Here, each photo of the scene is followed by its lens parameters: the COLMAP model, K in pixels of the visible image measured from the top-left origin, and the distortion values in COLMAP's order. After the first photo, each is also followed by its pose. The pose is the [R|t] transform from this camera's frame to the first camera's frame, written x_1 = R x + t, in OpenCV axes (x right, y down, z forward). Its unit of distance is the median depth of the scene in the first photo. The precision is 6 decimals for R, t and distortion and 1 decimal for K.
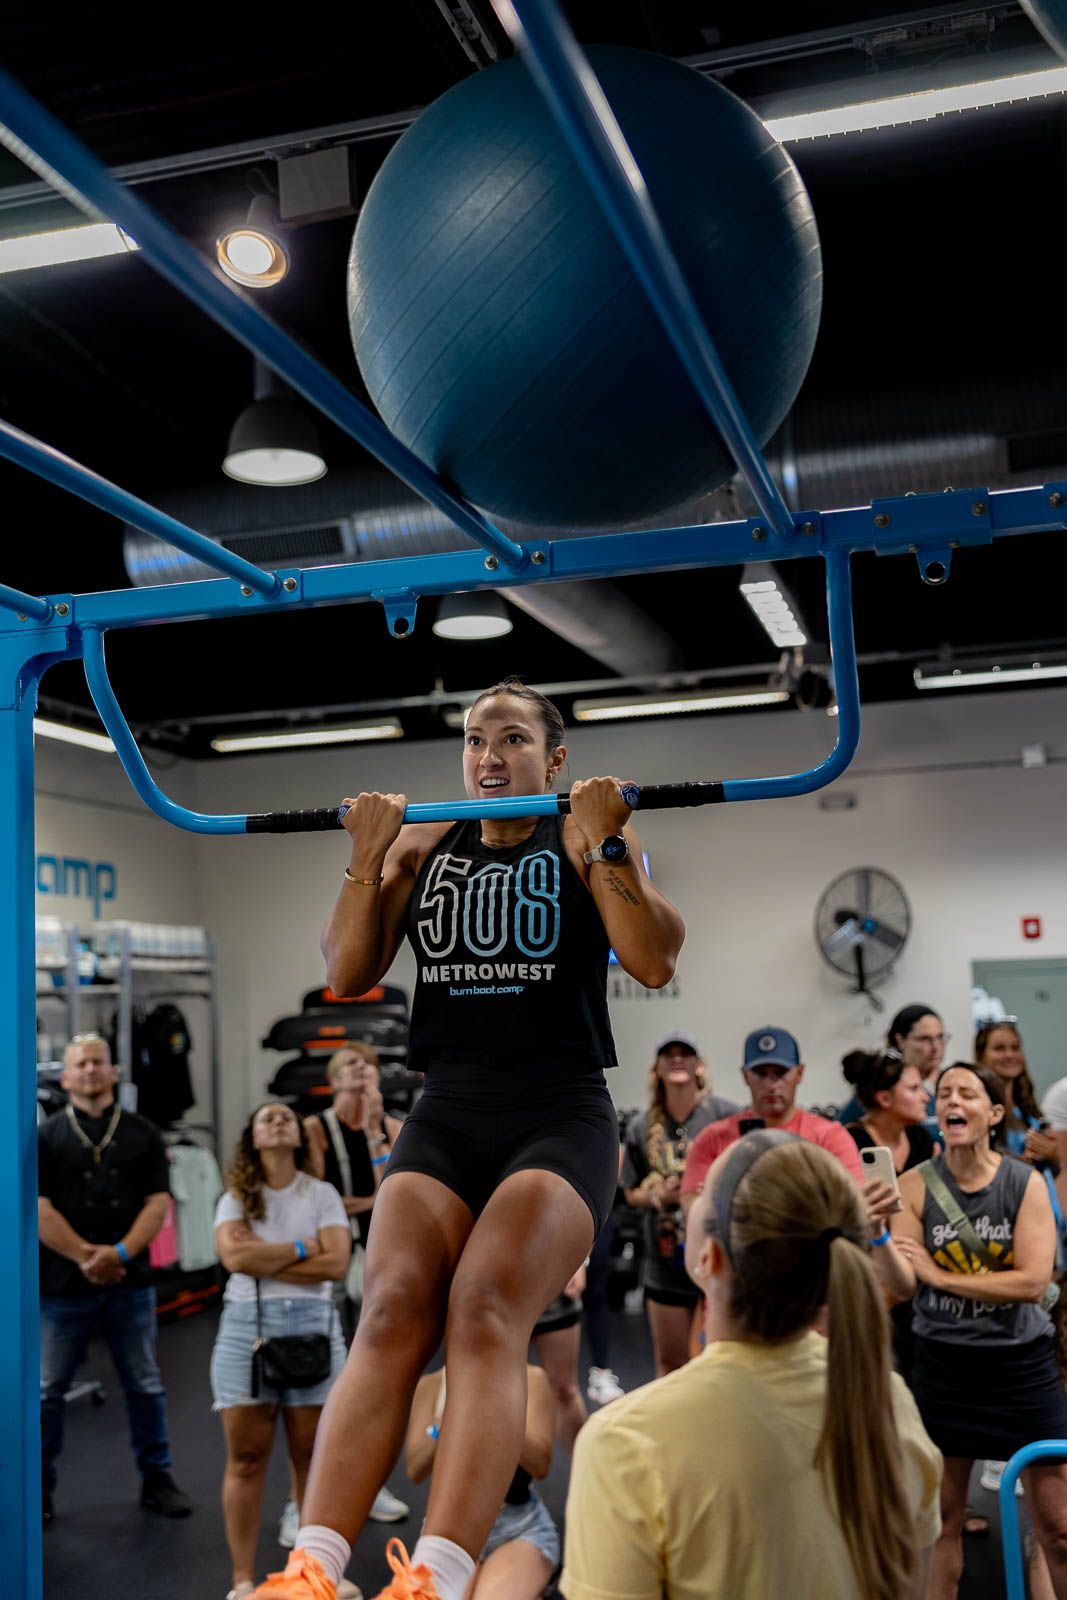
lens RADIAL K [[1720.1, 0, 504.5], [0, 1720.1, 788.0], [0, 0, 1]] dist [0.093202, 0.000000]
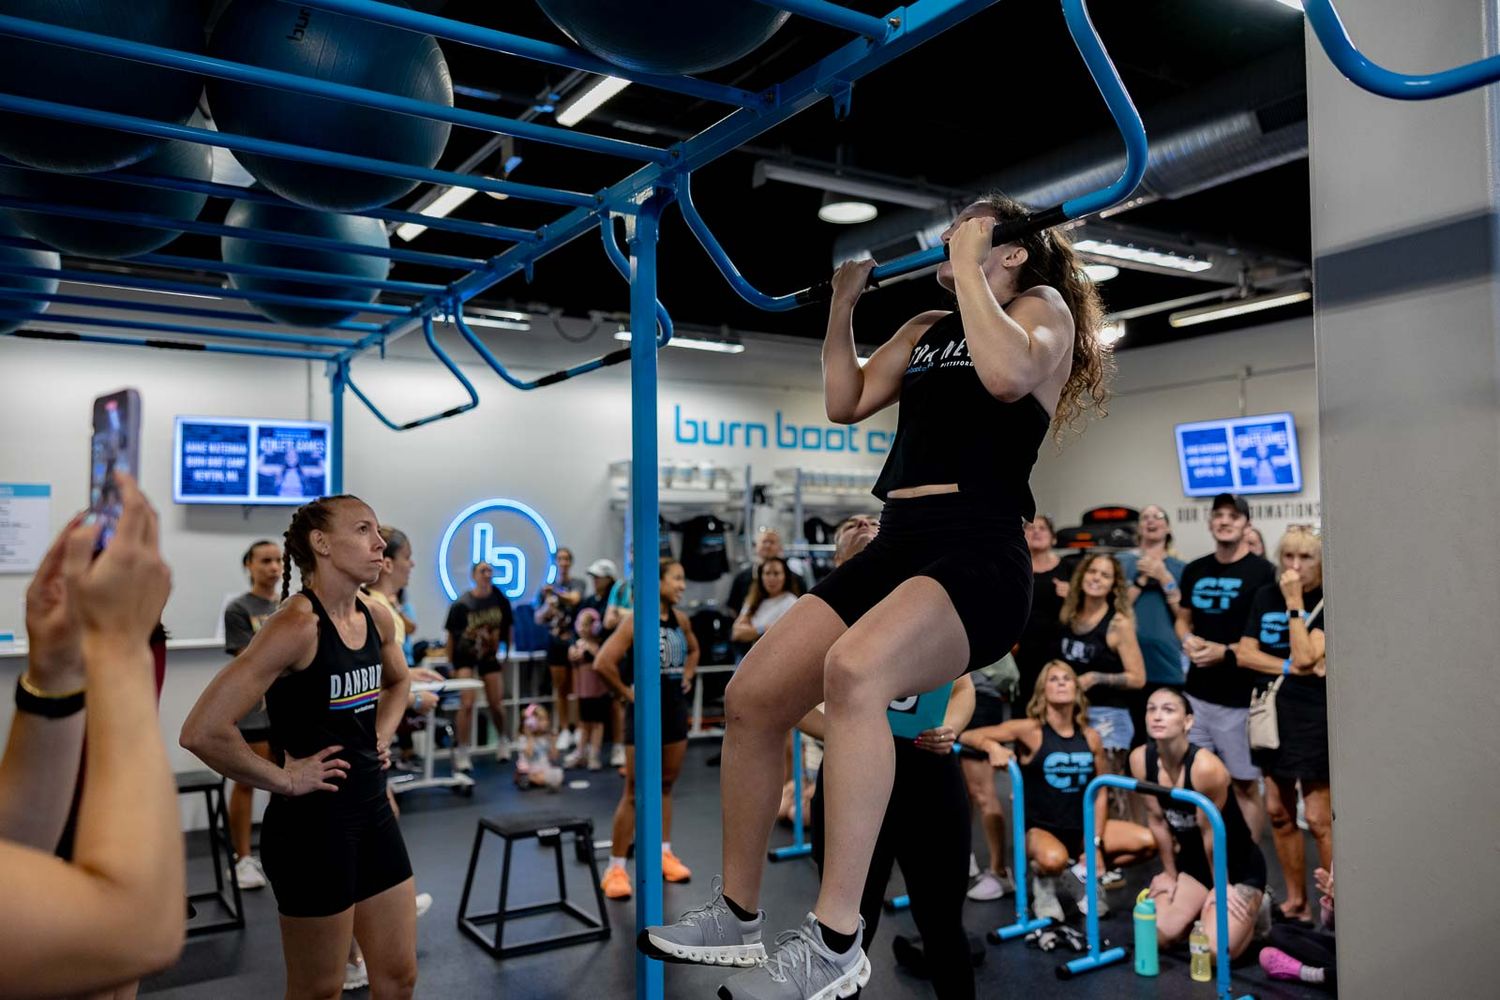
lens RADIAL K [[1177.2, 0, 754.8], [0, 1177.2, 498.2], [0, 0, 1]] dist [0.010683, 0.013527]
pose [[0.756758, -0.001437, -0.653693, 0.424637], [0.065232, 0.995172, 0.073330, 0.008293], [0.650432, -0.098135, 0.753198, -0.001884]]
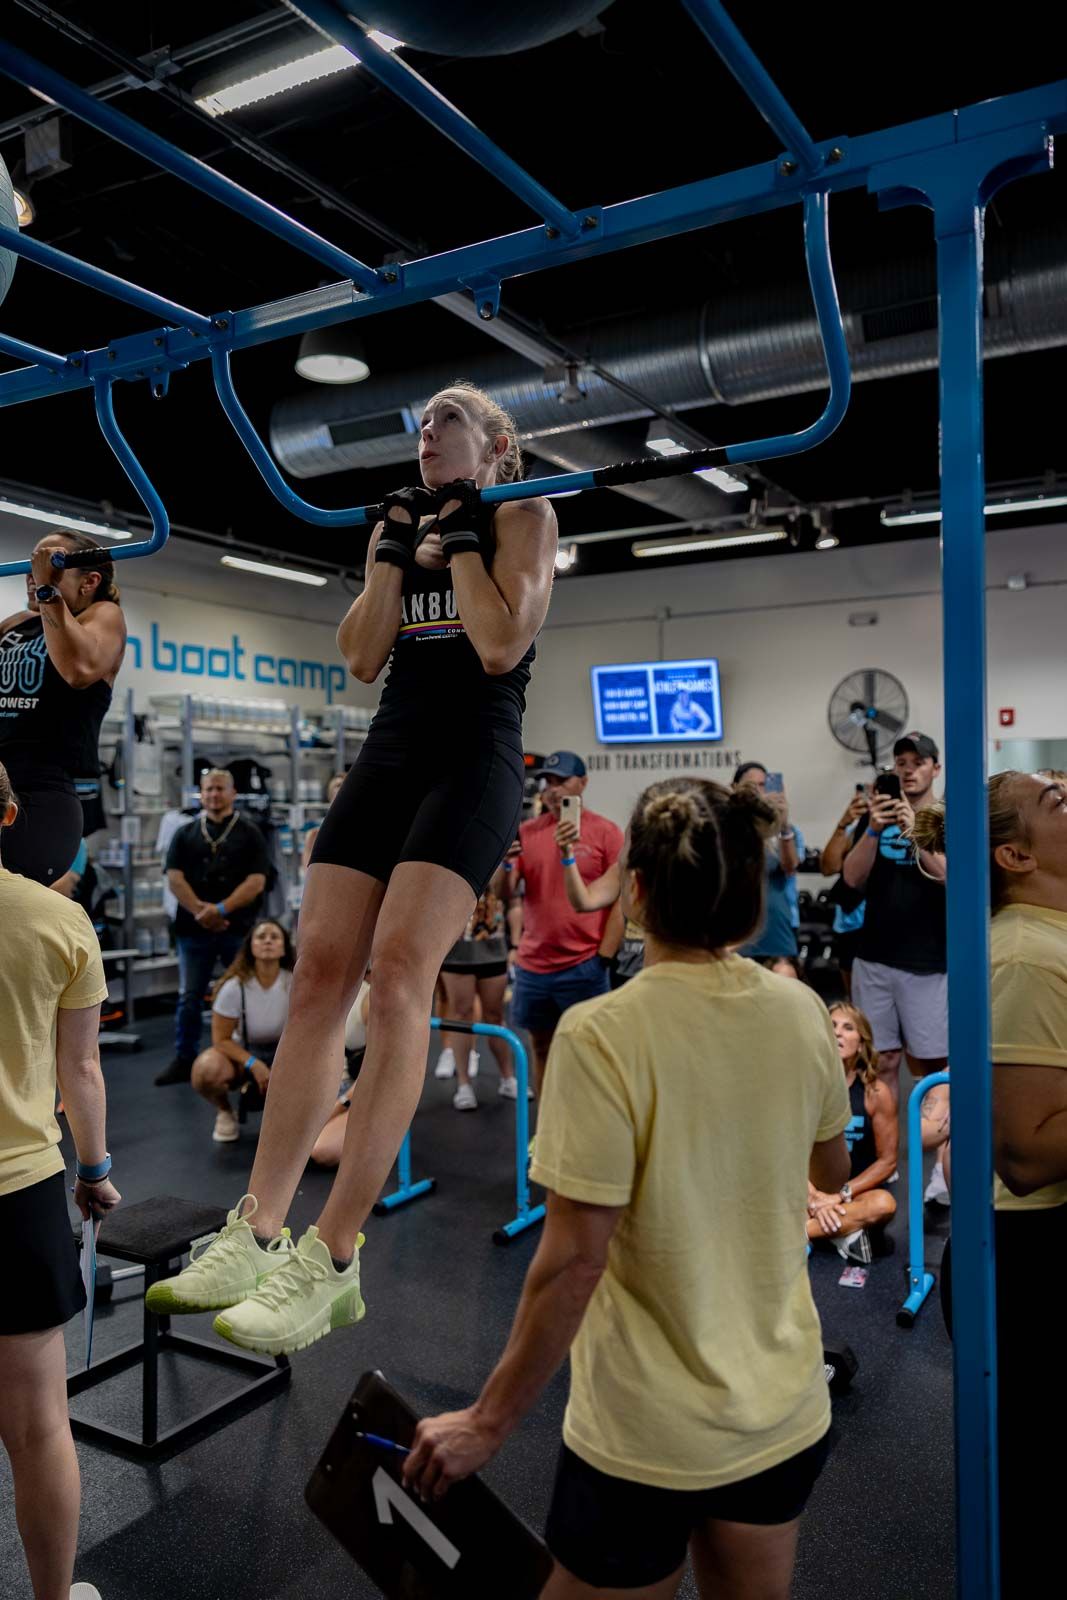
lens RADIAL K [[1255.7, 0, 532.6], [0, 1255.7, 795.1], [0, 0, 1]] dist [0.010683, 0.013527]
pose [[0.971458, 0.026605, -0.235715, 0.198100], [0.003908, 0.991760, 0.128048, 0.018746], [0.237180, -0.125314, 0.963349, 0.014150]]
